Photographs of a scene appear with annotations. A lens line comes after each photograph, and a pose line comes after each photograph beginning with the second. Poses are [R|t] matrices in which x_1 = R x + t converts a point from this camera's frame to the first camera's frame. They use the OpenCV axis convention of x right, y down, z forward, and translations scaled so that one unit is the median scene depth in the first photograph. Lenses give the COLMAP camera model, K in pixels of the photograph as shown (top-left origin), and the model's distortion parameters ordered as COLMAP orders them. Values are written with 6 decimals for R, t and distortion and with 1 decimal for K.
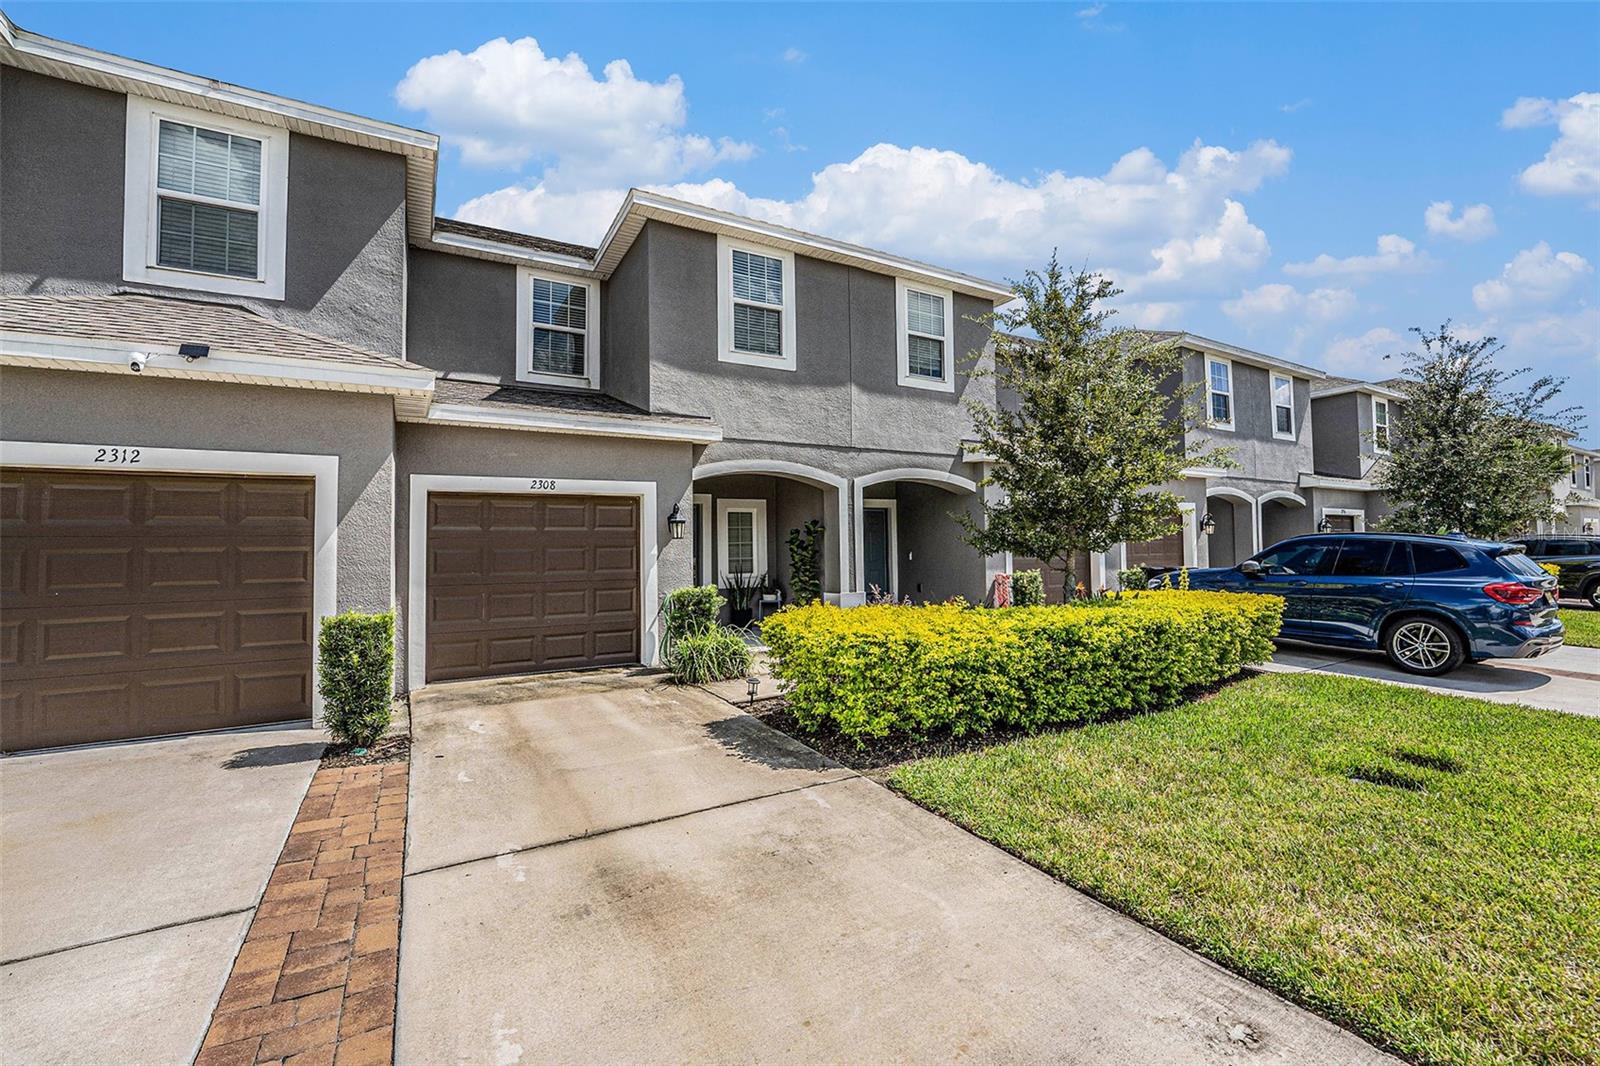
lens RADIAL K [[672.0, 0, 761.0], [0, 672.0, 525.9], [0, 0, 1]] dist [-0.014826, -0.000061]
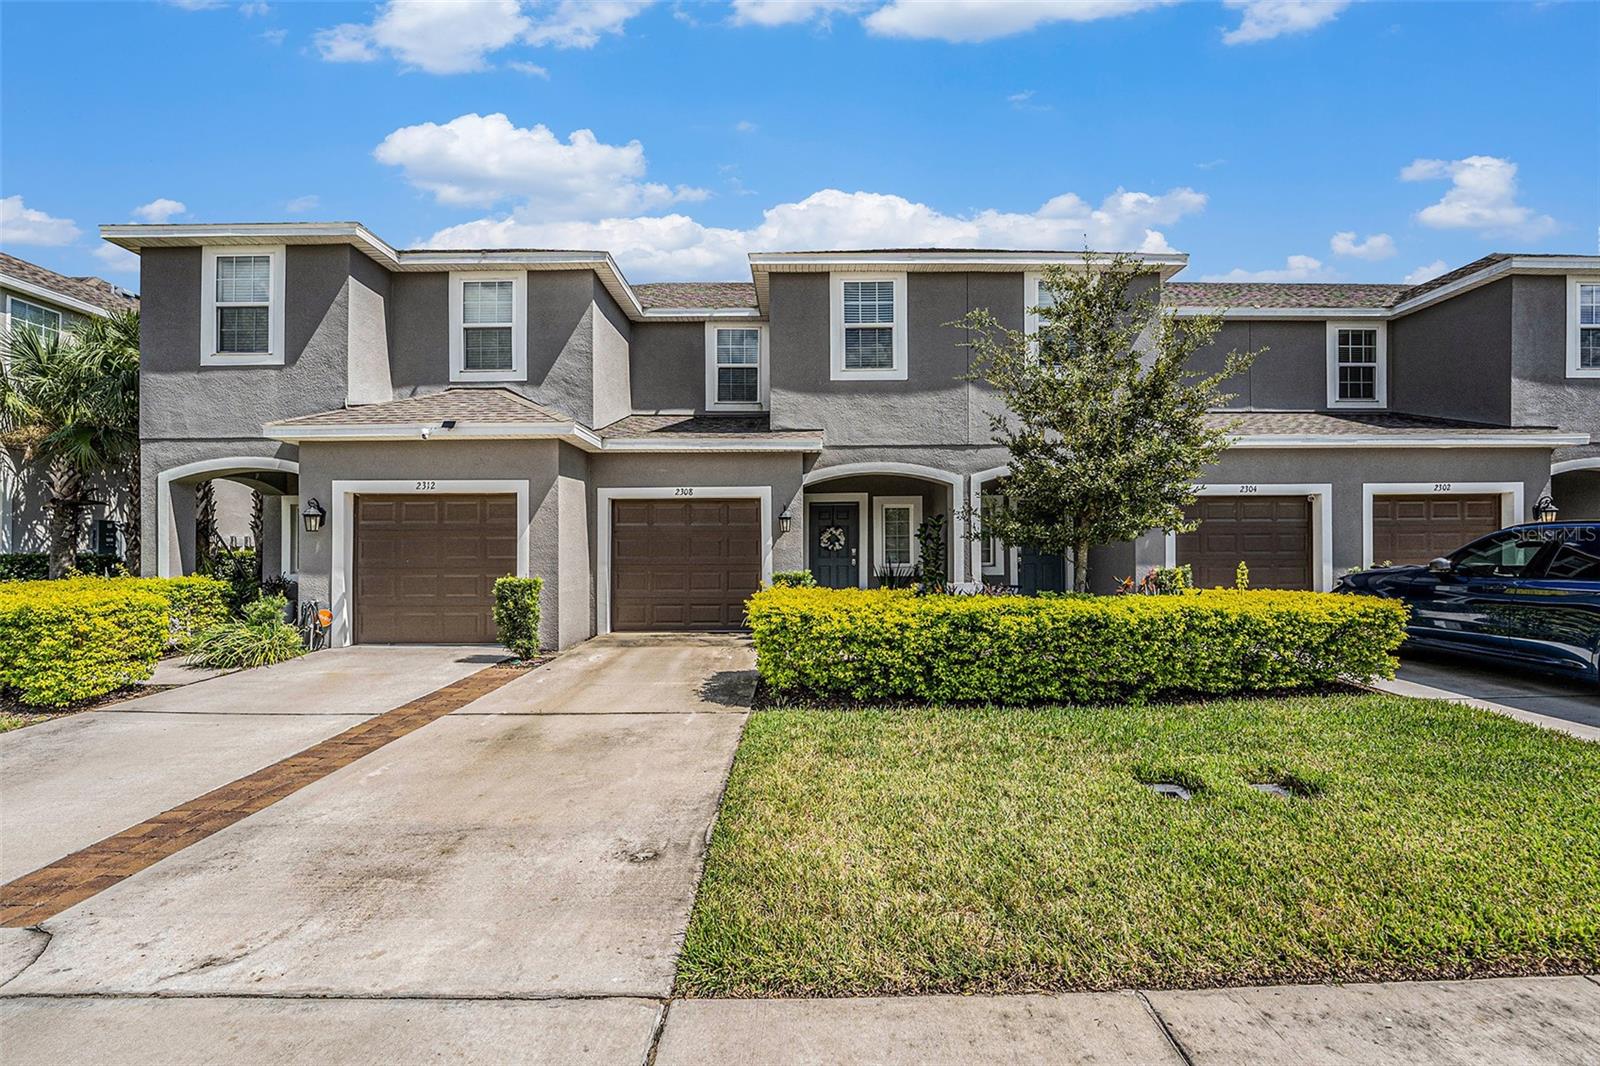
lens RADIAL K [[659.0, 0, 800.0], [0, 659.0, 533.0], [0, 0, 1]] dist [-0.034303, 0.000088]
pose [[0.872705, -0.000086, -0.488247, 0.514340], [0.008529, 0.999850, 0.015069, 0.003217], [0.488173, -0.017315, 0.872575, -0.033345]]
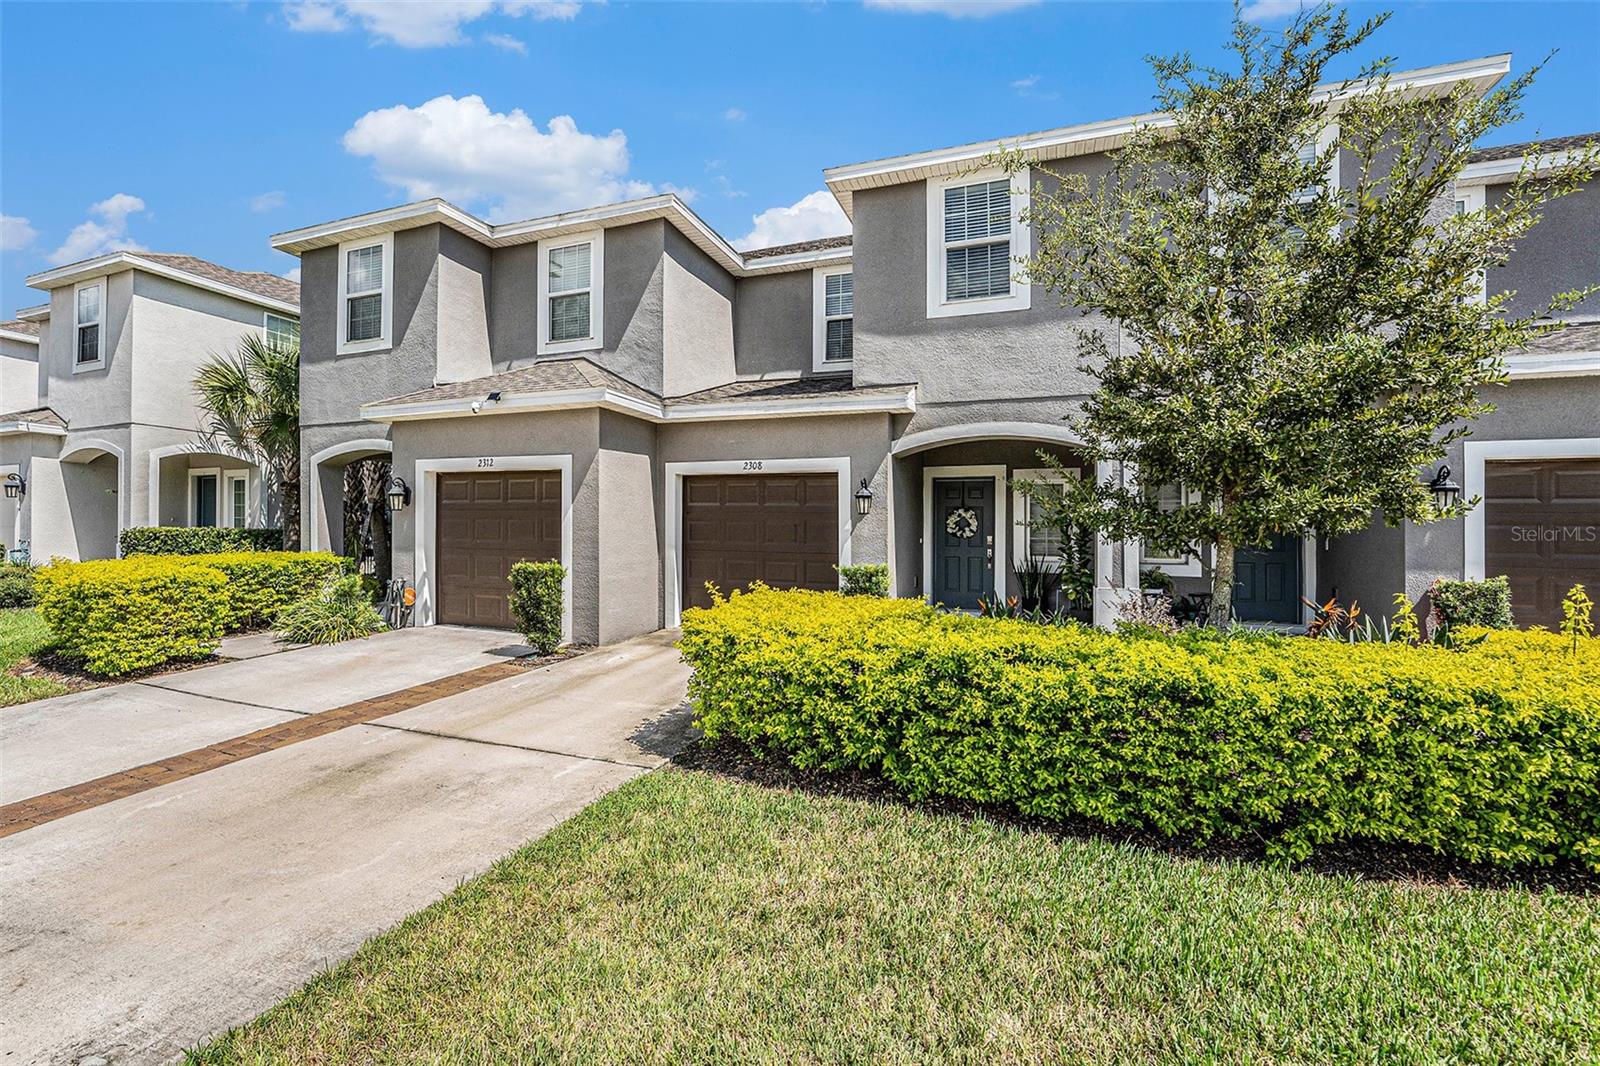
lens RADIAL K [[663.9, 0, 826.5], [0, 663.9, 515.5], [0, 0, 1]] dist [-0.014999, 0.000097]
pose [[0.662186, 0.007818, -0.749299, 0.594171], [0.006933, 0.999839, 0.016559, 0.004995], [0.749308, -0.016160, 0.662025, 0.345840]]
